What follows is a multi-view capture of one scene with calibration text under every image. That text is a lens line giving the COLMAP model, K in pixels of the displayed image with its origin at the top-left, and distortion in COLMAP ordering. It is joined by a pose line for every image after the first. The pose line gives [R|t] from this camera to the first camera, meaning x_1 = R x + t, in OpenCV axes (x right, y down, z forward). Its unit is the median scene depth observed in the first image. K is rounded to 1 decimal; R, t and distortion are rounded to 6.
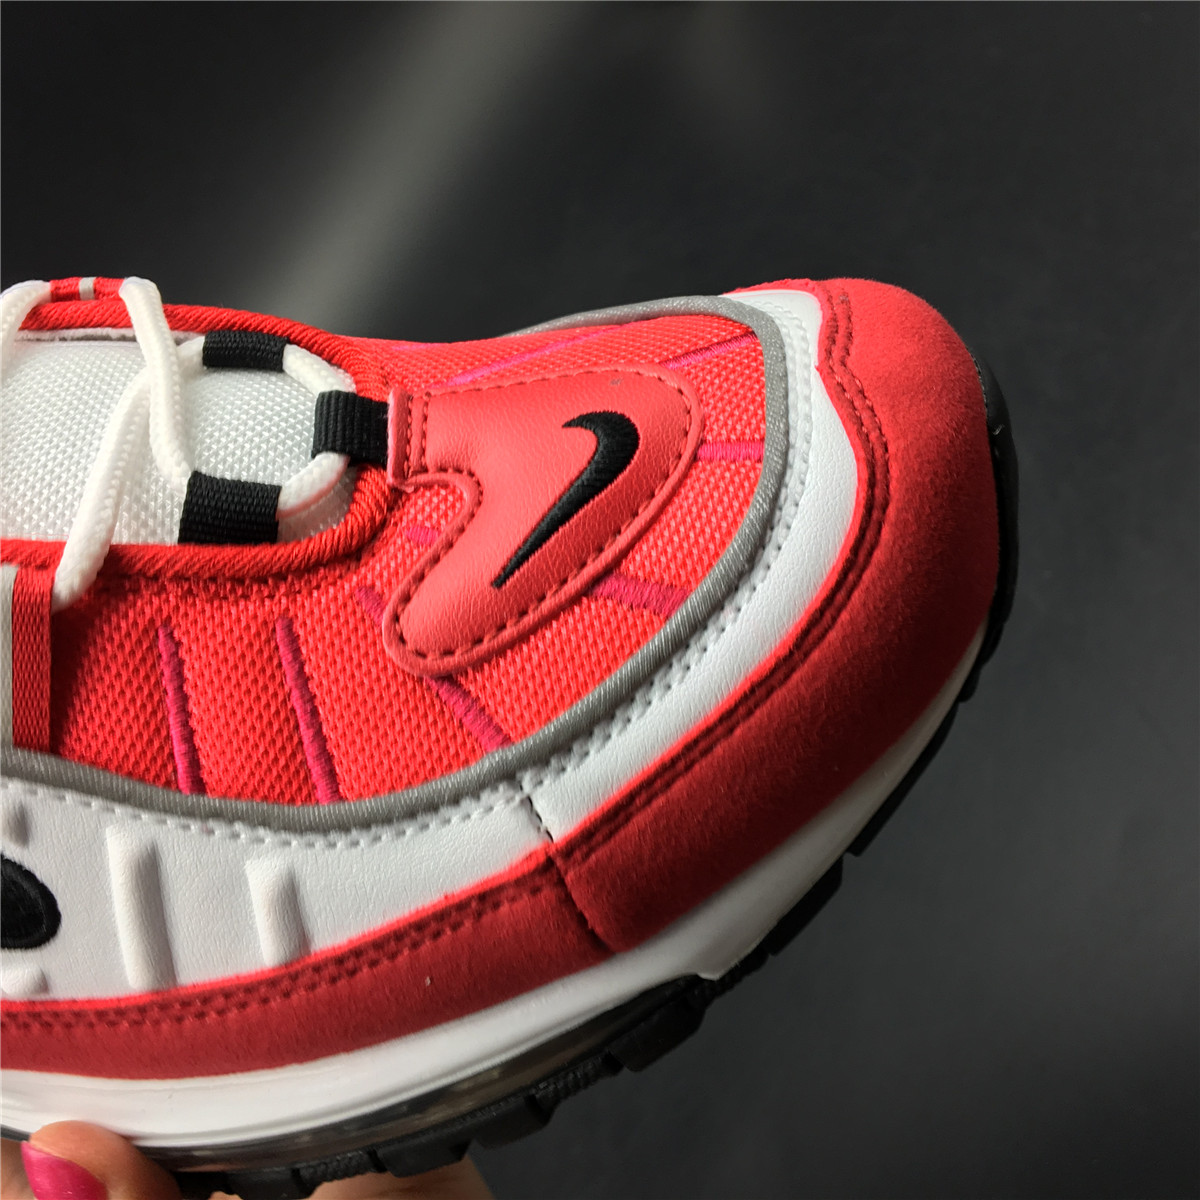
lens RADIAL K [[1433.6, 0, 600.0], [0, 1433.6, 600.0], [0, 0, 1]] dist [0.143312, -0.459635]
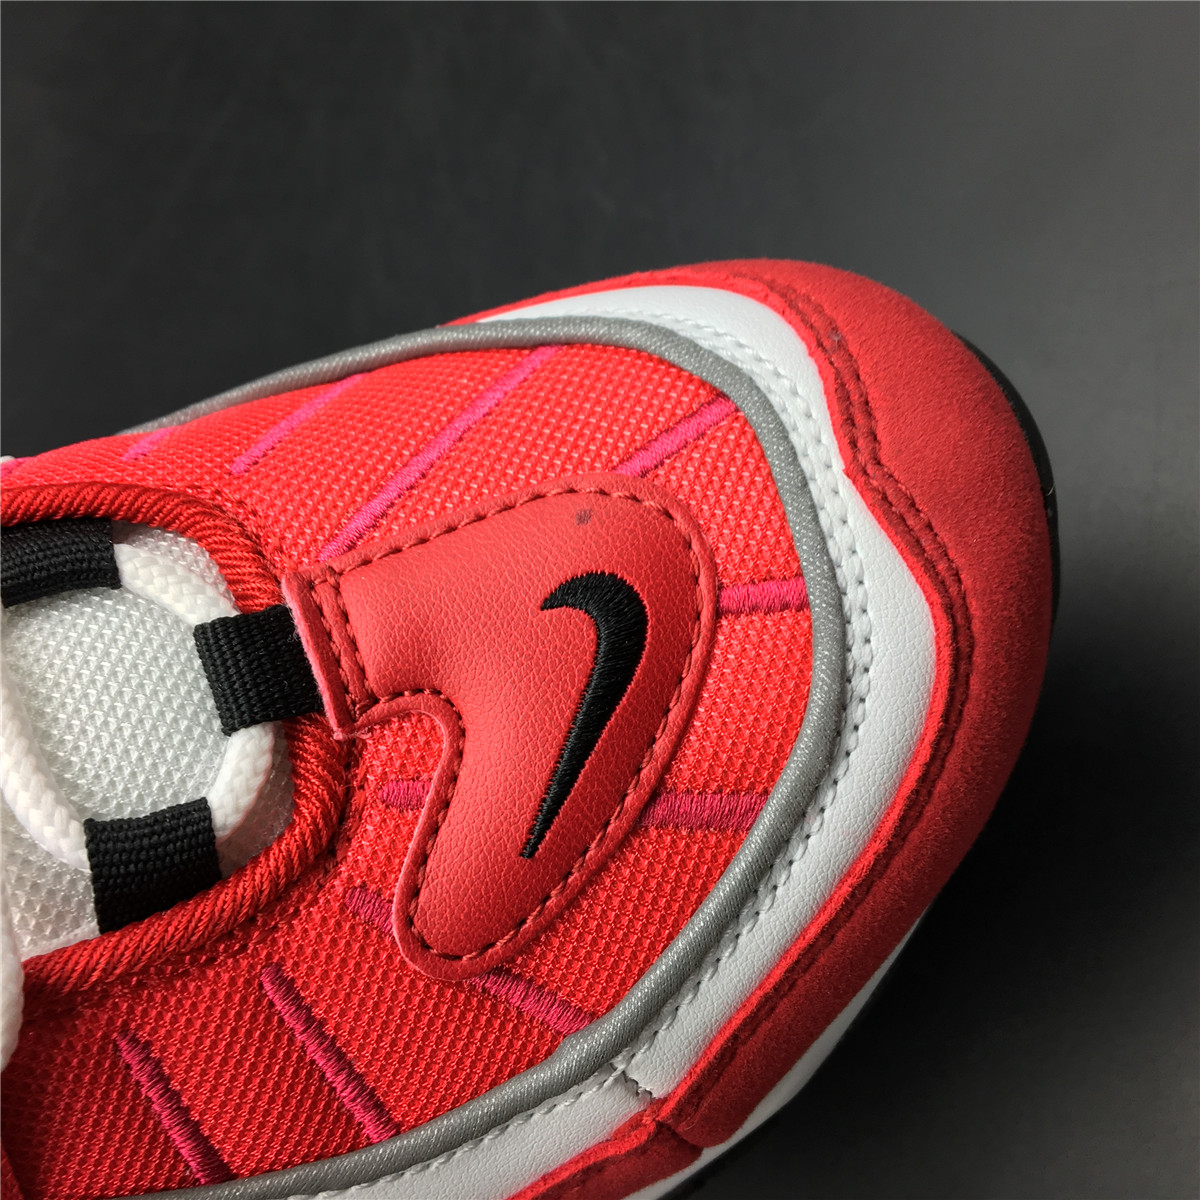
lens RADIAL K [[1433.6, 0, 600.0], [0, 1433.6, 600.0], [0, 0, 1]] dist [0.143312, -0.459635]
pose [[0.944002, -0.260311, 0.202729, -0.157264], [0.168705, 0.908867, 0.381445, -0.429921], [-0.283548, -0.325883, 0.901887, 0.313293]]
